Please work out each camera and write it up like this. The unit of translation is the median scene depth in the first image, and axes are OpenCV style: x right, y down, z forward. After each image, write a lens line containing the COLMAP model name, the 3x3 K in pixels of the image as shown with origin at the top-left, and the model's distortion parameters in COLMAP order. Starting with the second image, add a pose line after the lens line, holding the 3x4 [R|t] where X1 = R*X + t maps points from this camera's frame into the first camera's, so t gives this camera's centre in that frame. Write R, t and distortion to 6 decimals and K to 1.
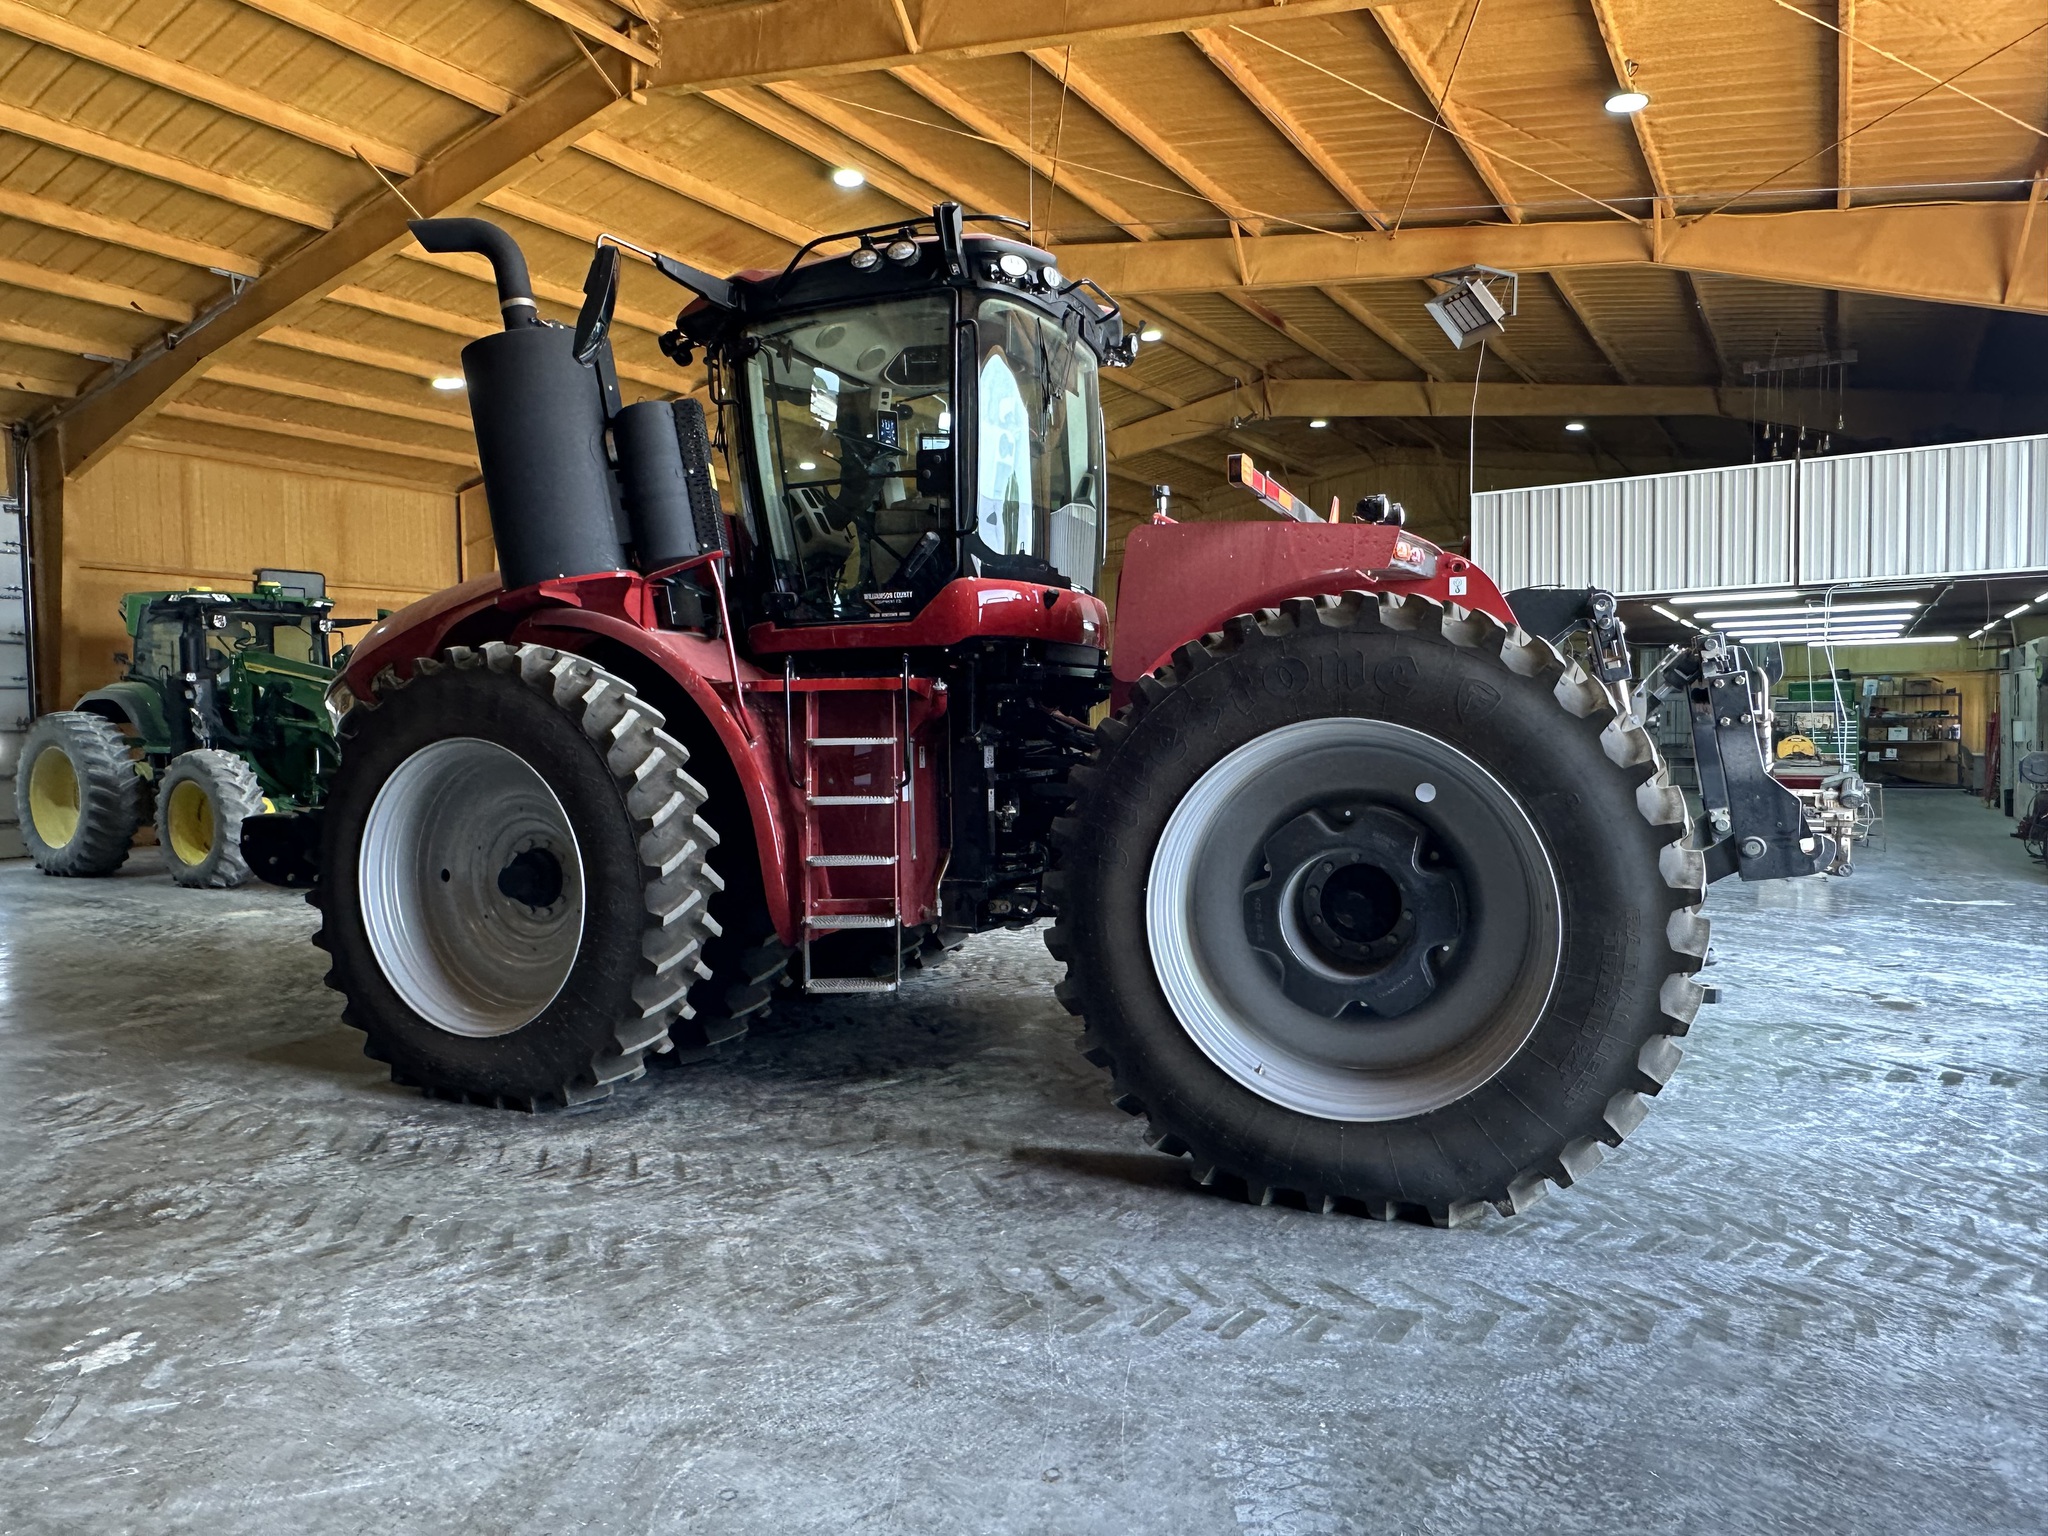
lens RADIAL K [[1321.9, 0, 1018.8], [0, 1321.9, 779.4], [0, 0, 1]] dist [-0.007159, 0.005290]
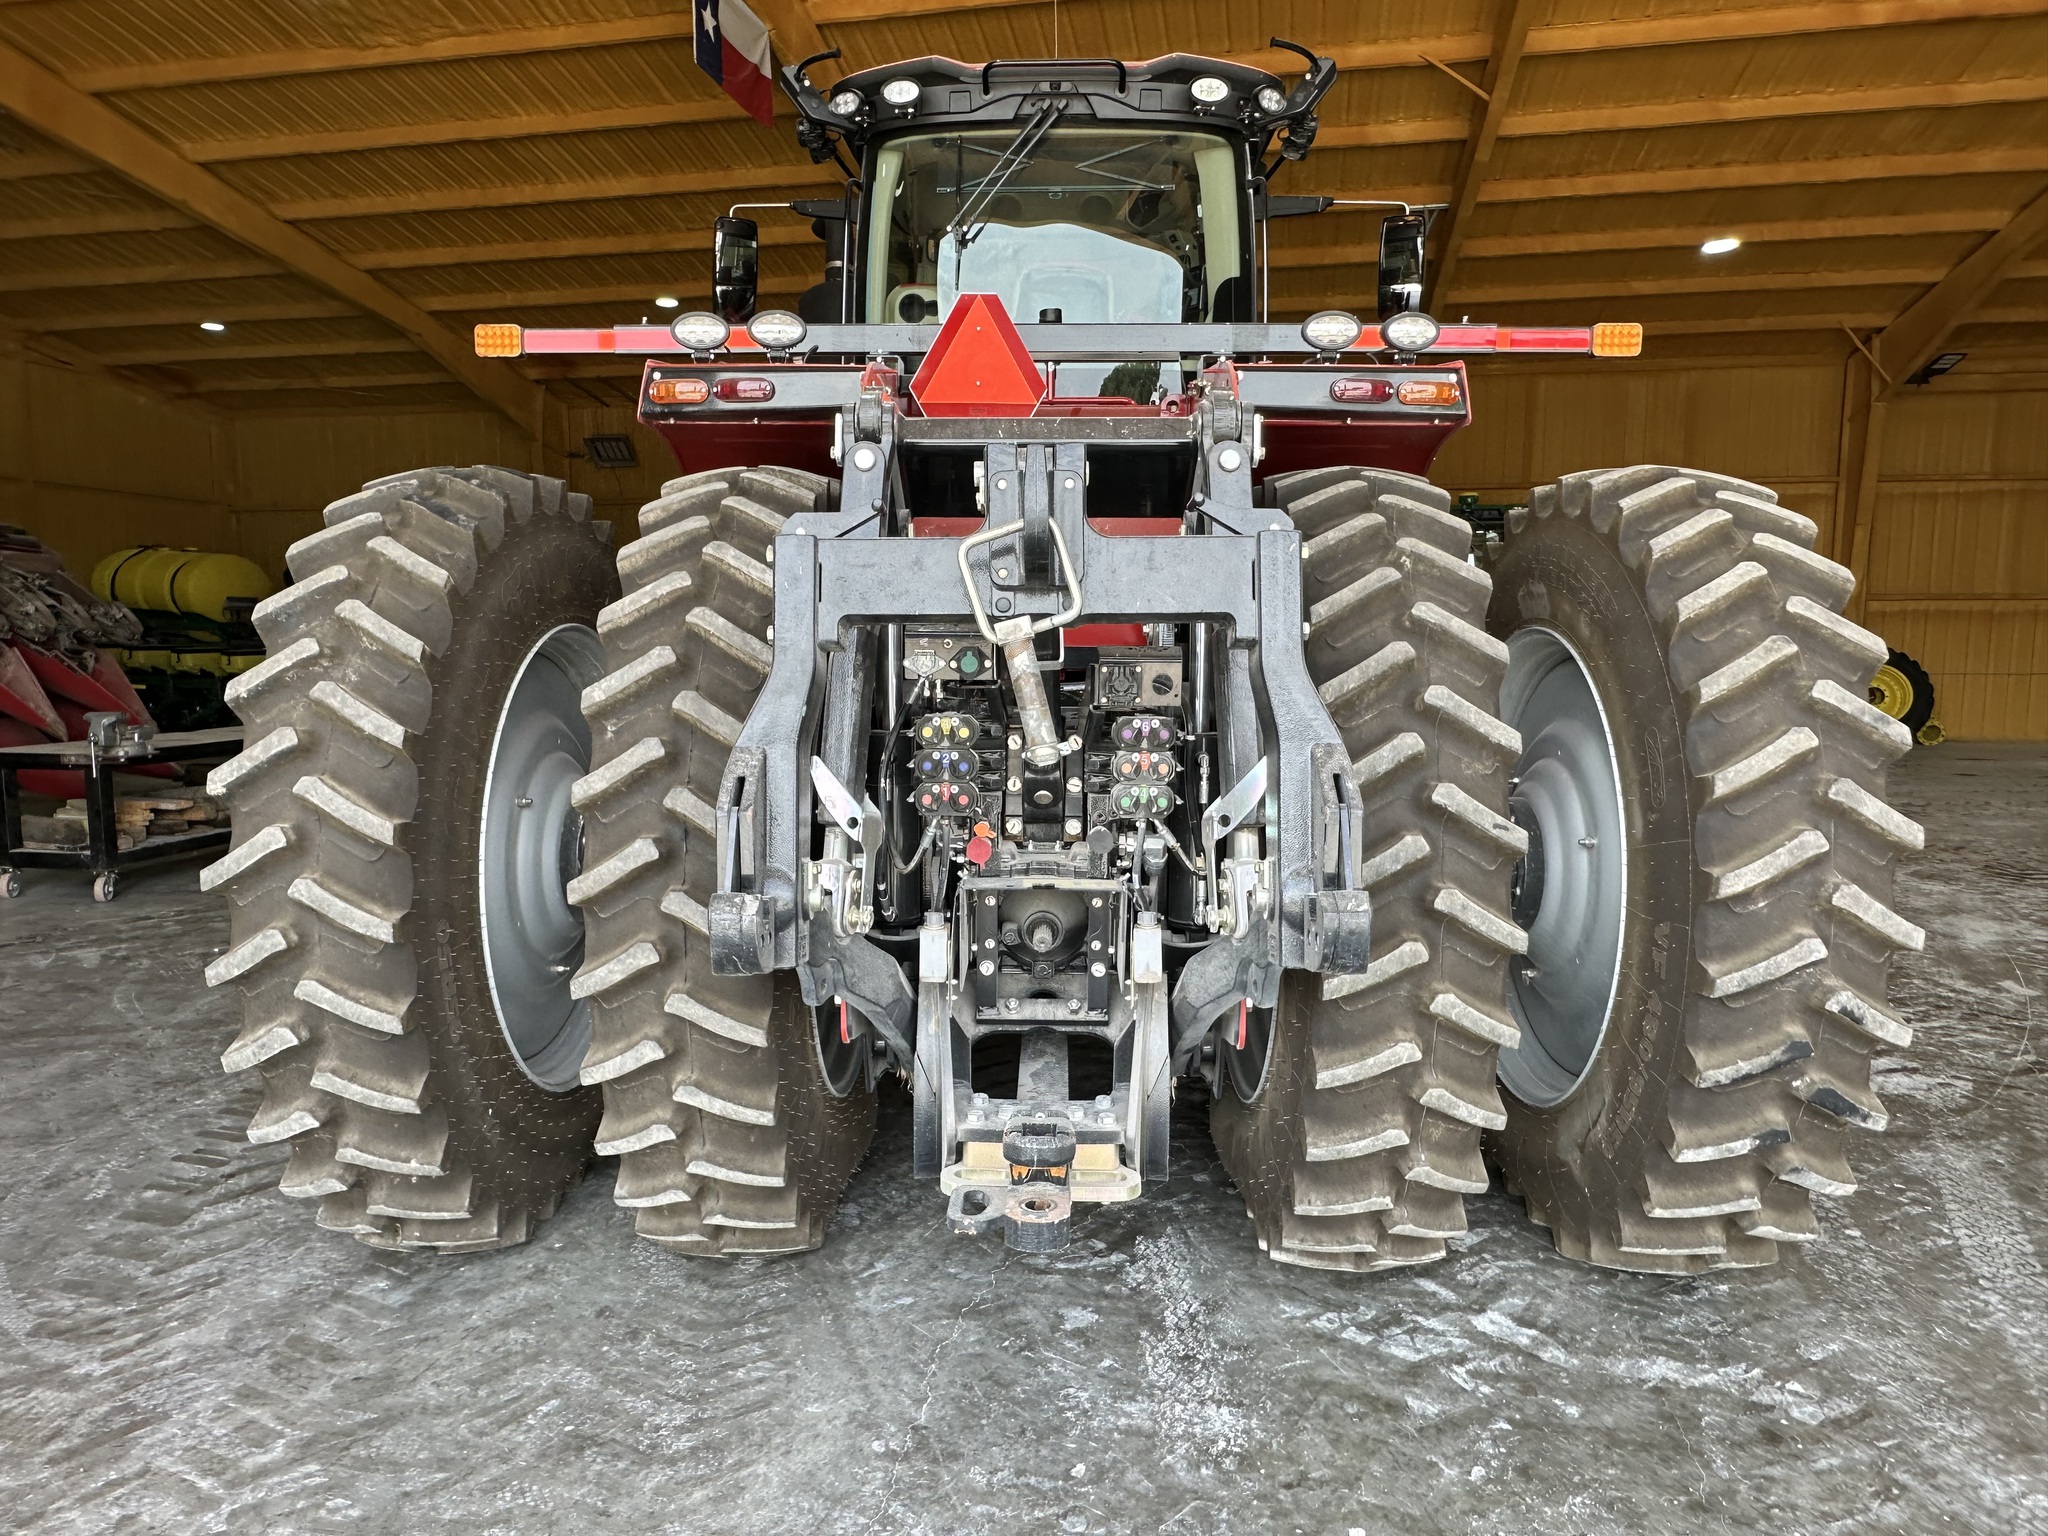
lens RADIAL K [[1321.9, 0, 1009.9], [0, 1321.9, 787.5], [0, 0, 1]] dist [-0.007159, 0.005290]
pose [[0.349509, 0.125104, -0.928543, 1.005246], [-0.052903, 0.992099, 0.113754, -0.048760], [0.935438, 0.009365, 0.353366, 0.883654]]
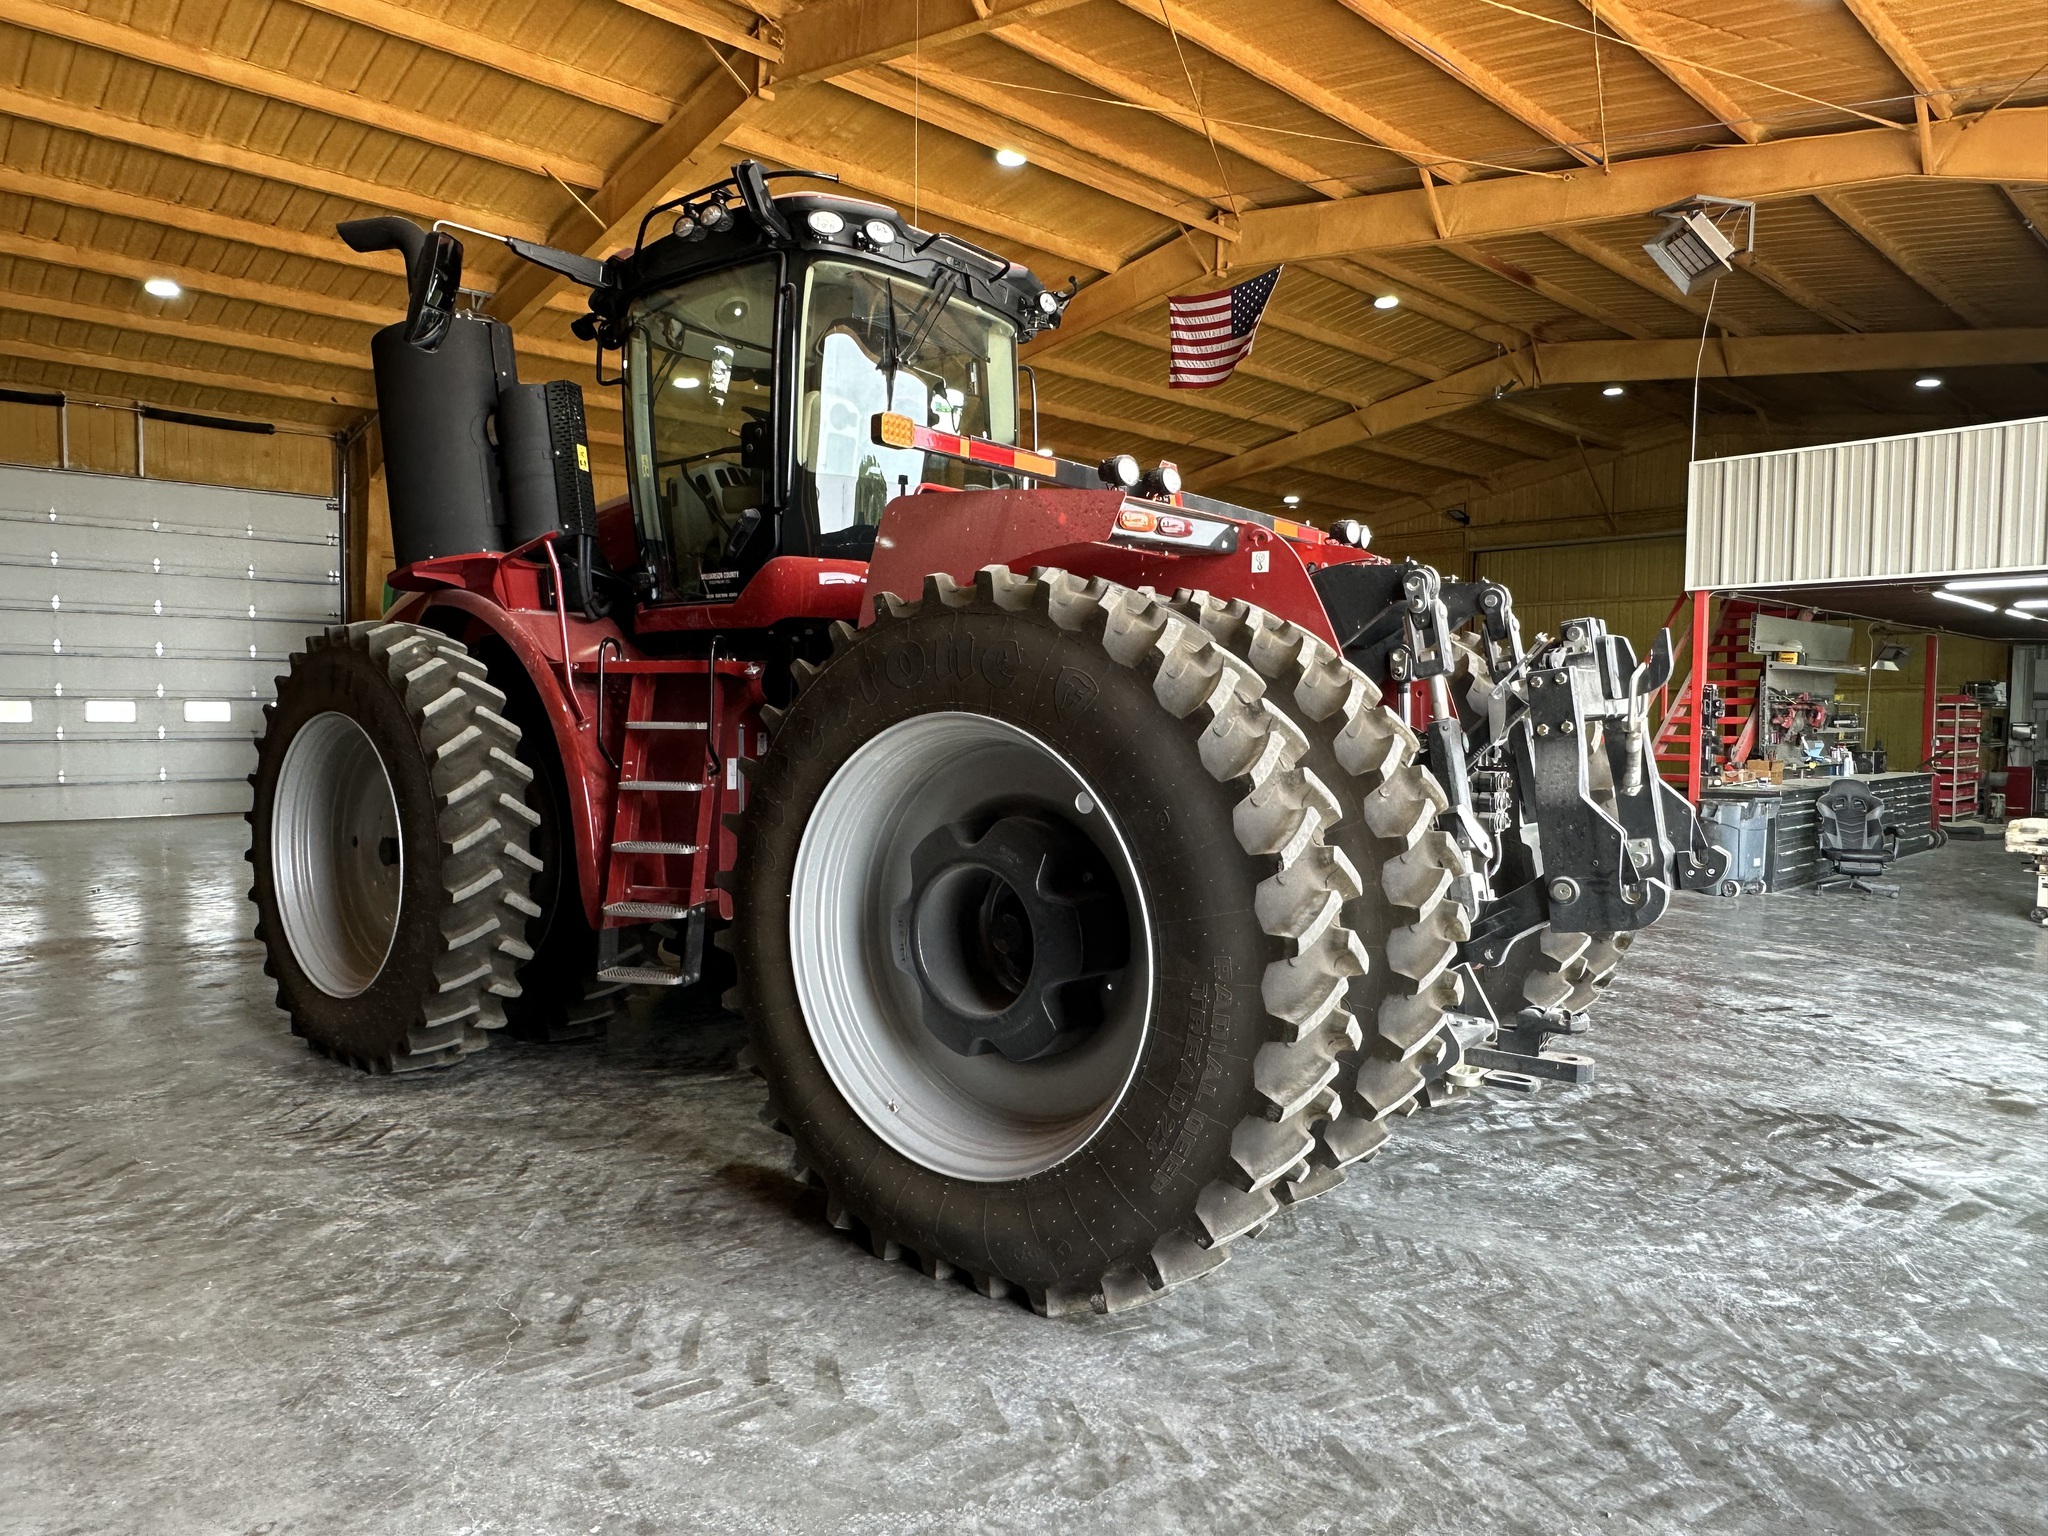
lens RADIAL K [[1321.9, 0, 1011.6], [0, 1321.9, 771.5], [0, 0, 1]] dist [-0.007159, 0.005290]
pose [[0.964092, 0.036868, -0.262999, 0.425703], [-0.036261, 0.999317, 0.007164, -0.012664], [0.263083, 0.002630, 0.964770, 0.145825]]
